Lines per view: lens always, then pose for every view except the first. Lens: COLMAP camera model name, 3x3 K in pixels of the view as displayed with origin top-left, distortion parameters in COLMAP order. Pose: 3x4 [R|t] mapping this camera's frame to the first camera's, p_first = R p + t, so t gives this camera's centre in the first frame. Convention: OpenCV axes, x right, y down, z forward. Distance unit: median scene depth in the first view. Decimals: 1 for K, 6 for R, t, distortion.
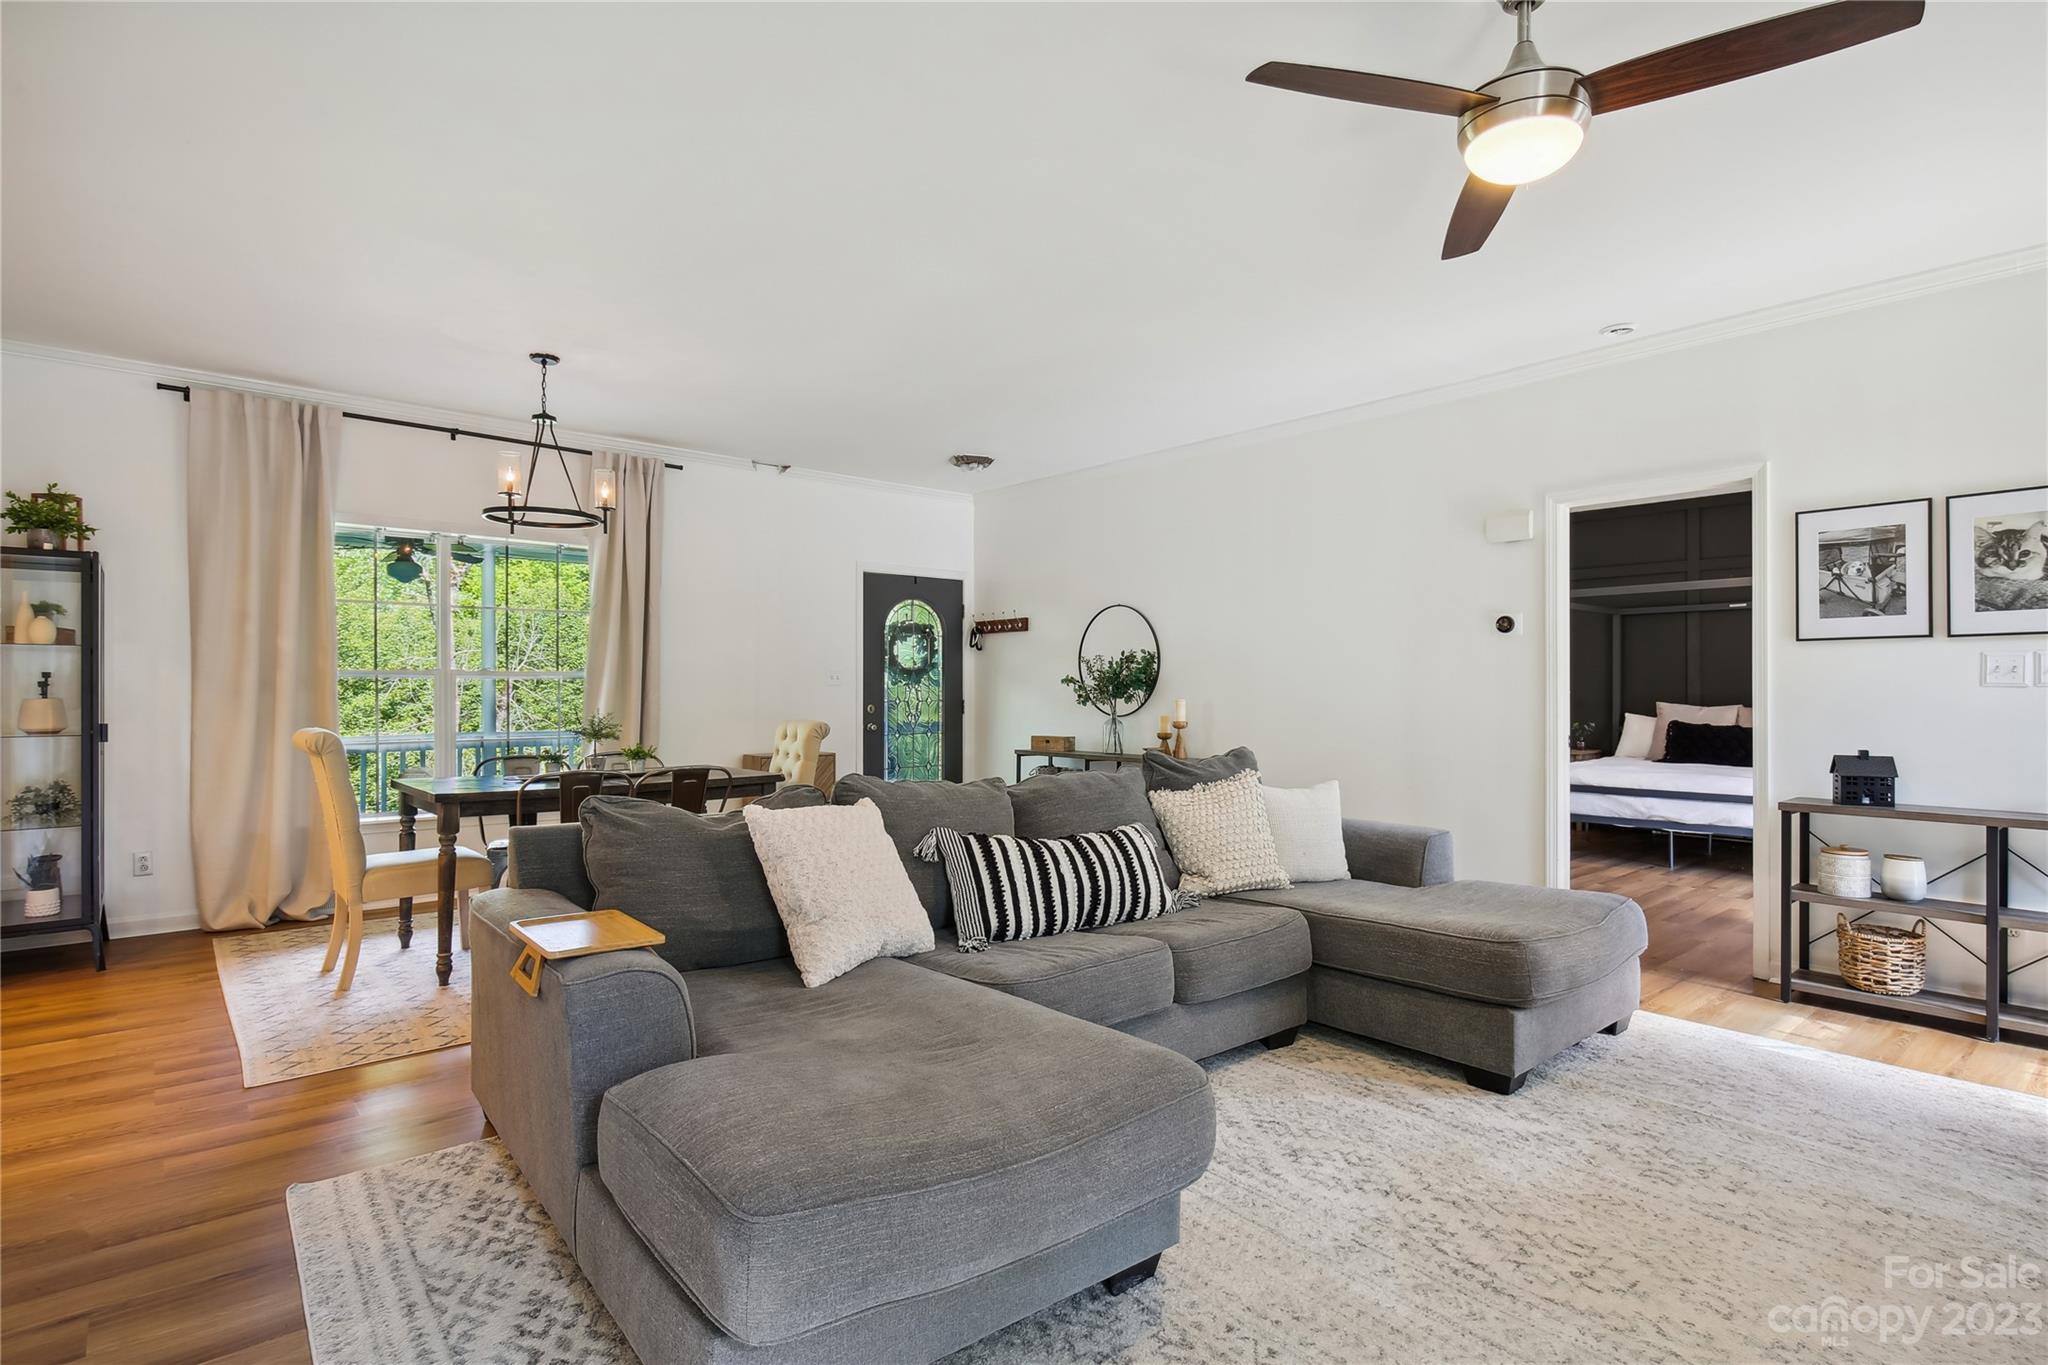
lens RADIAL K [[1039.4, 0, 1033.5], [0, 1039.4, 684.4], [0, 0, 1]] dist [0.004358, 0.000827]
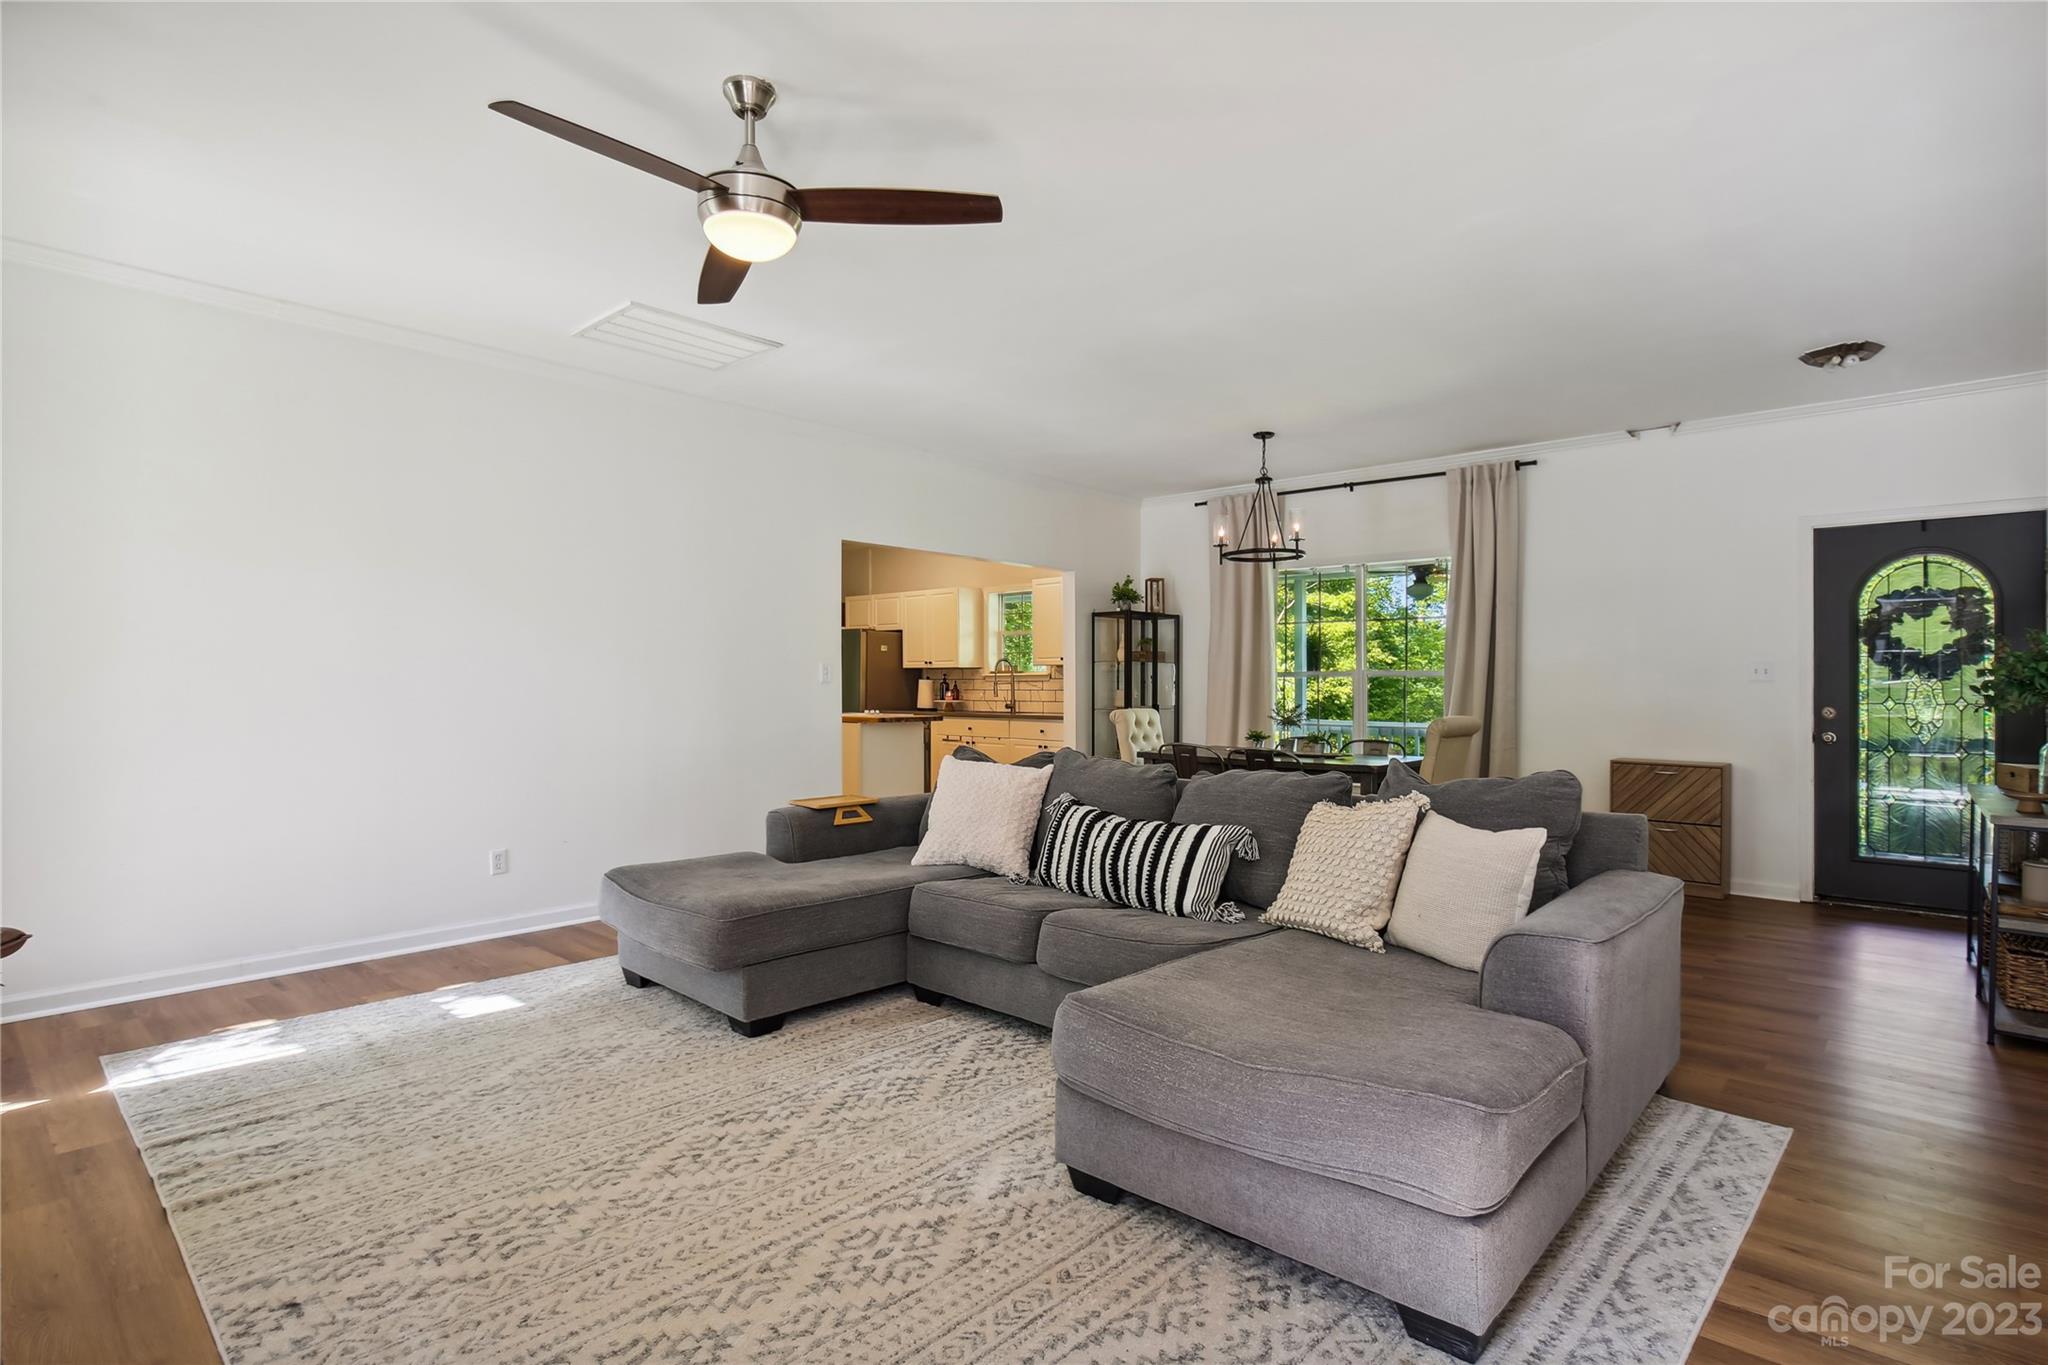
lens RADIAL K [[1024.0, 0, 1024.0], [0, 1024.0, 682.5], [0, 0, 1]] dist [-0.002507, -0.000073]
pose [[0.100976, -0.004415, -0.994879, 0.537157], [0.001825, 0.999989, -0.004252, 0.004331], [0.994887, -0.001387, 0.100983, 0.384800]]
